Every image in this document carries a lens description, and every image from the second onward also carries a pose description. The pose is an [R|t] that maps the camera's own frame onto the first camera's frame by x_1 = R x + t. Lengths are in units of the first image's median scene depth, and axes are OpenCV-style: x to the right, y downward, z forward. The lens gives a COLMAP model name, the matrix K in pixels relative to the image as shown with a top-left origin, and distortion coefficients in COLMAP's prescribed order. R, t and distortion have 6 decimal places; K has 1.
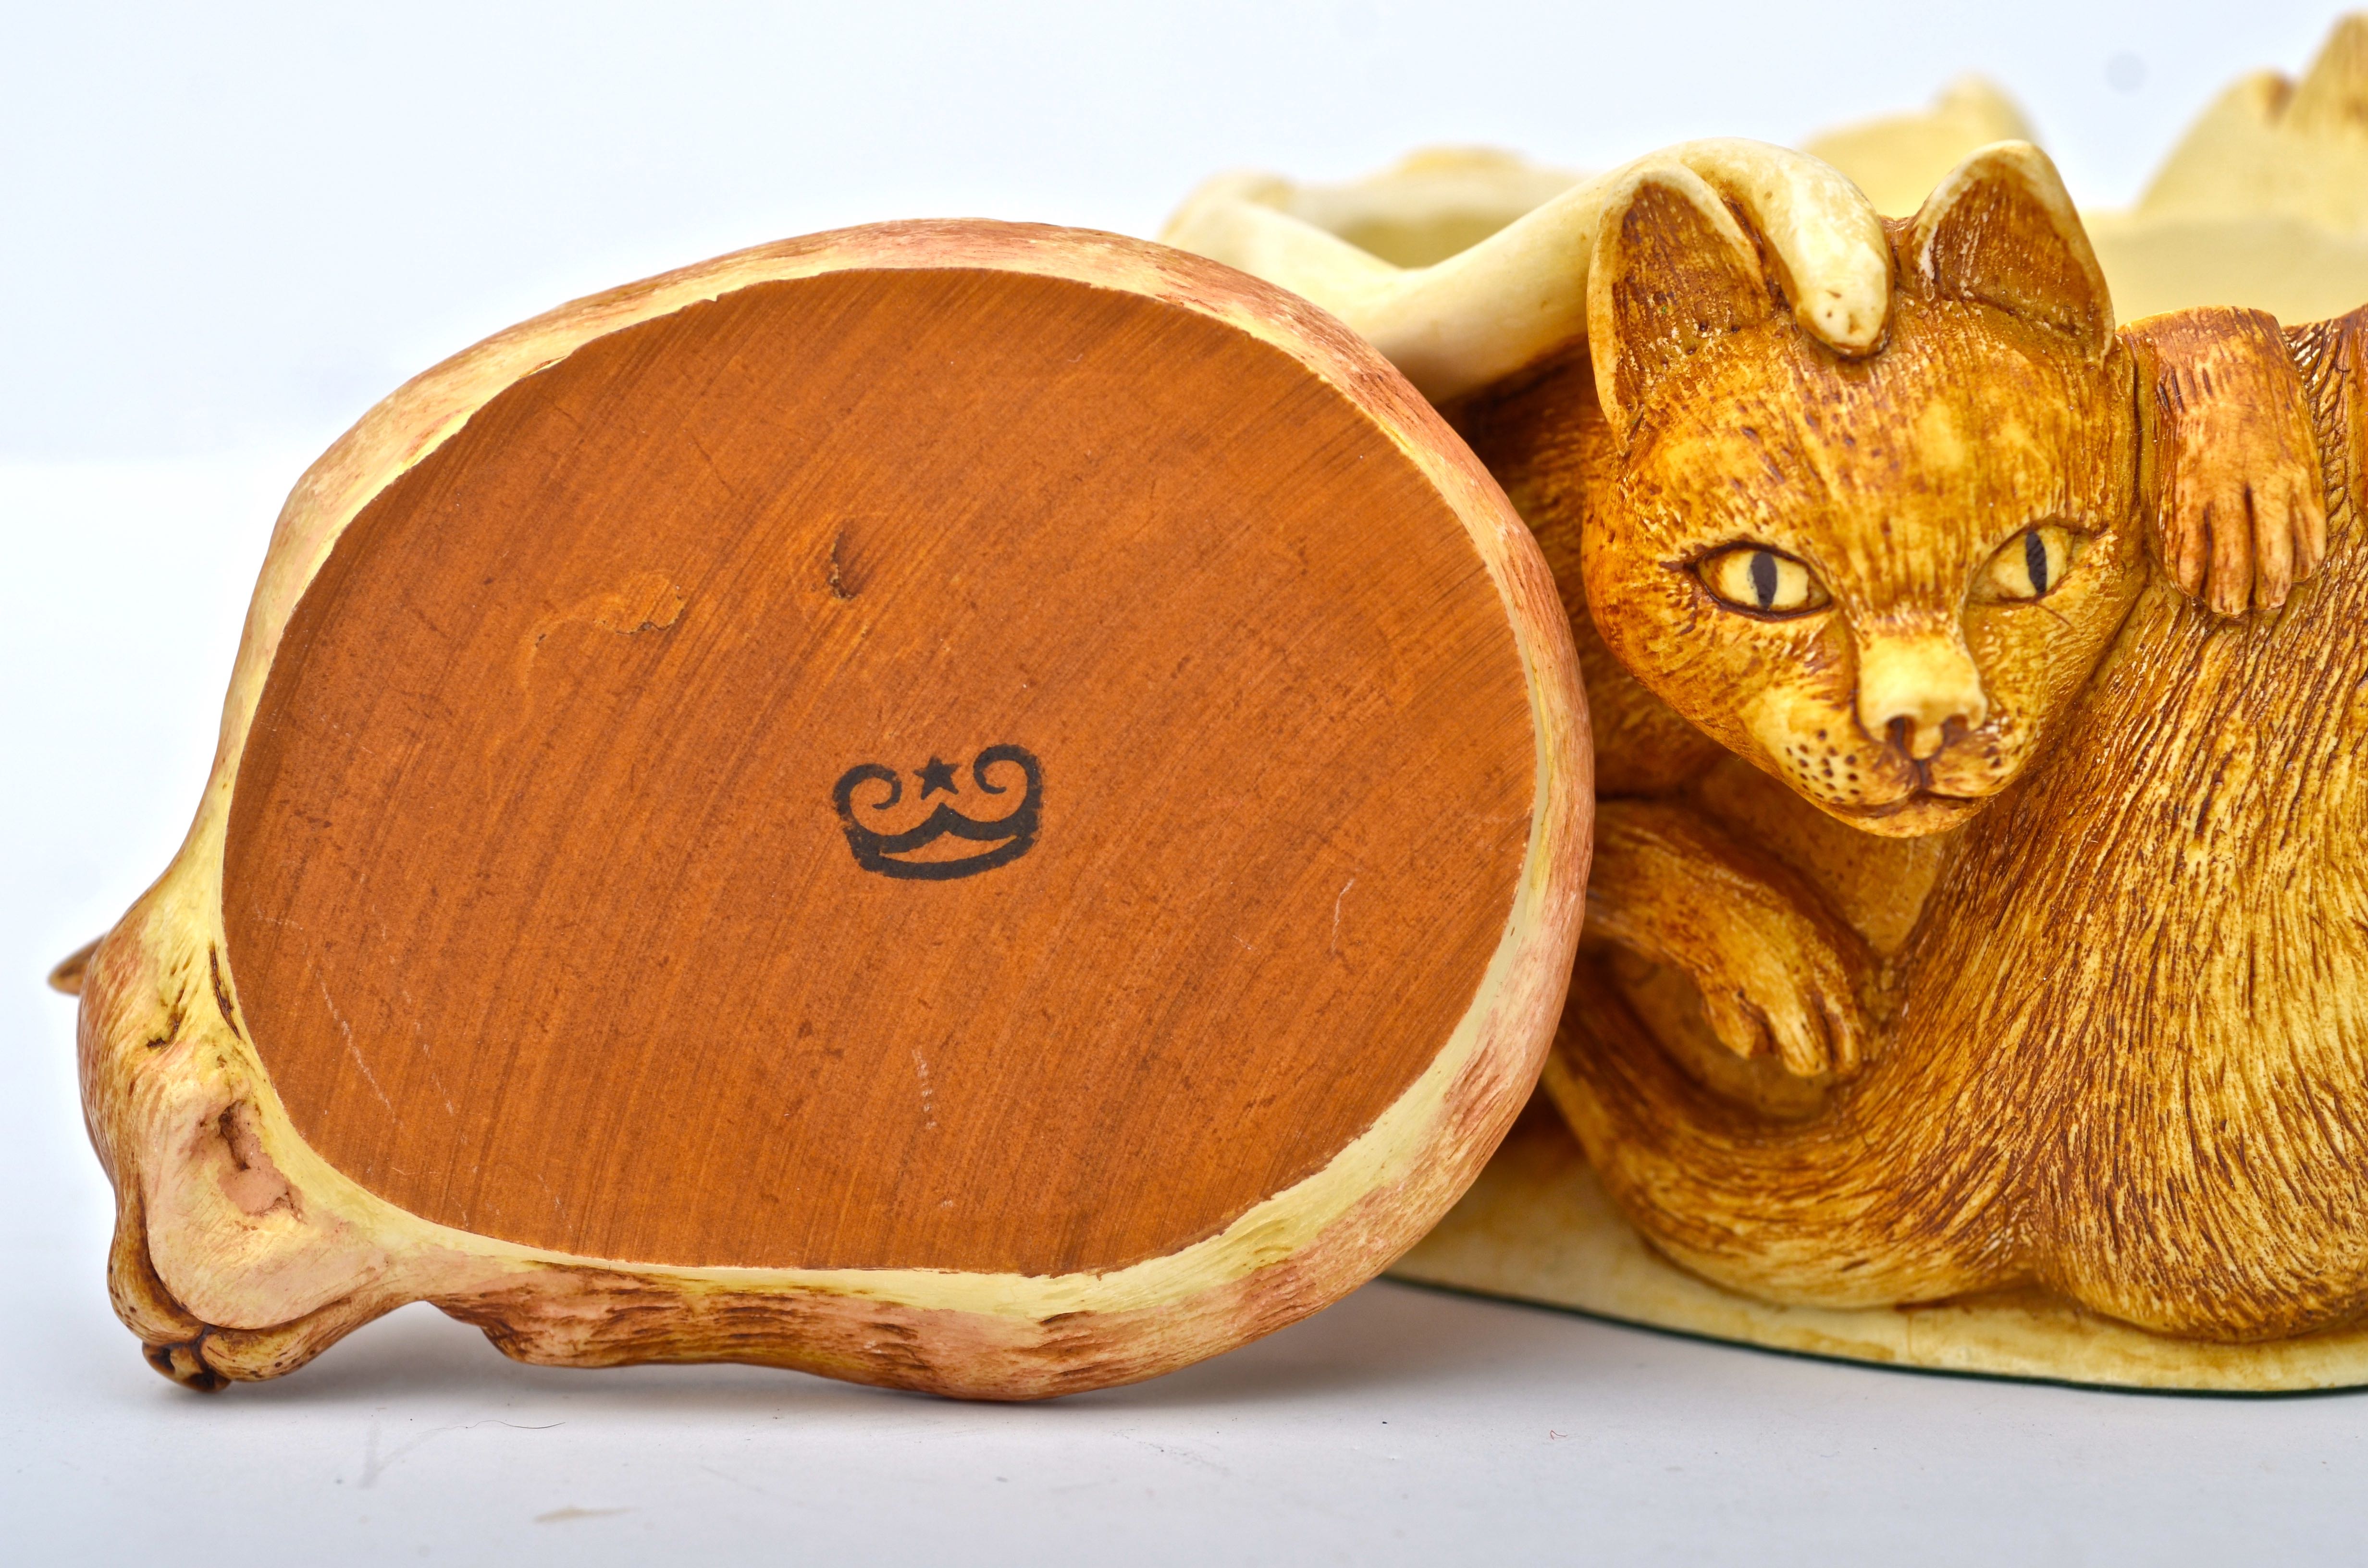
lens RADIAL K [[6733.9, 0, 1186.6], [0, 6733.9, 787.2], [0, 0, 1]] dist [0.016530, 0.000000]
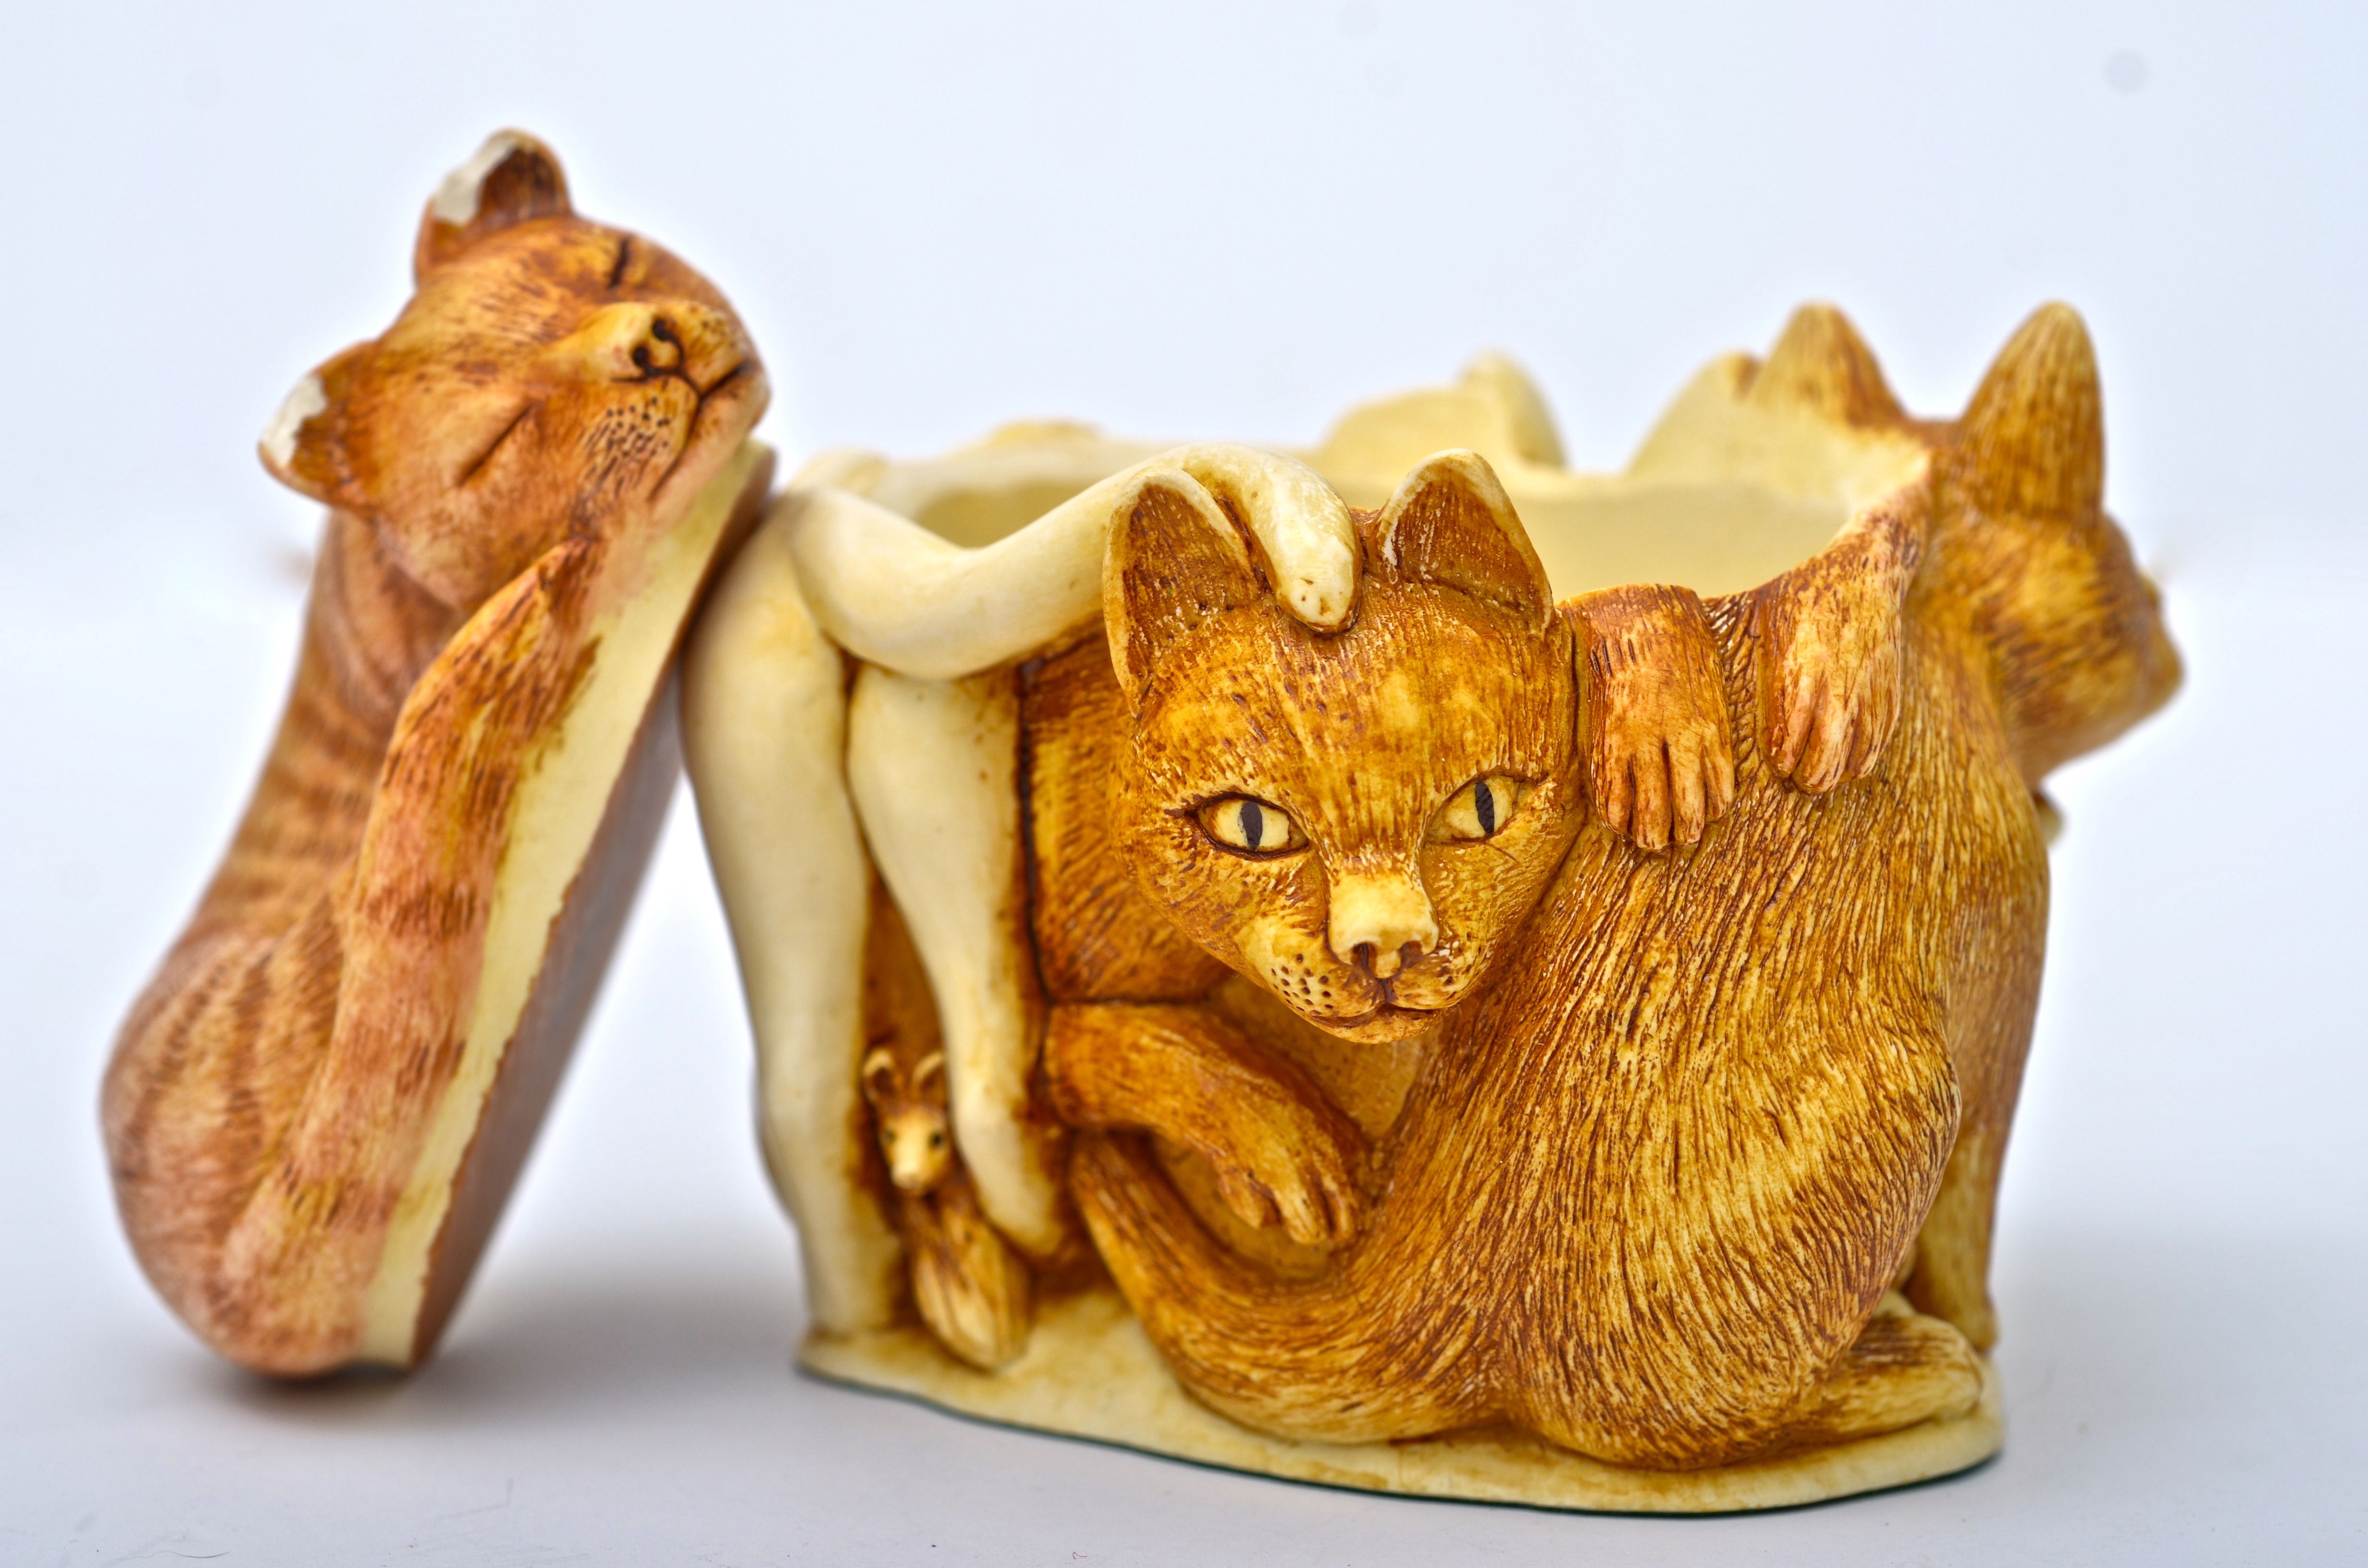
lens RADIAL K [[6733.9, 0, 1181.3], [0, 6733.9, 781.0], [0, 0, 1]] dist [0.016530, 0.000000]
pose [[0.999916, -0.010321, 0.007829, 0.063762], [0.010372, 0.999925, -0.006446, -0.030708], [-0.007762, 0.006527, 0.999949, -0.167234]]
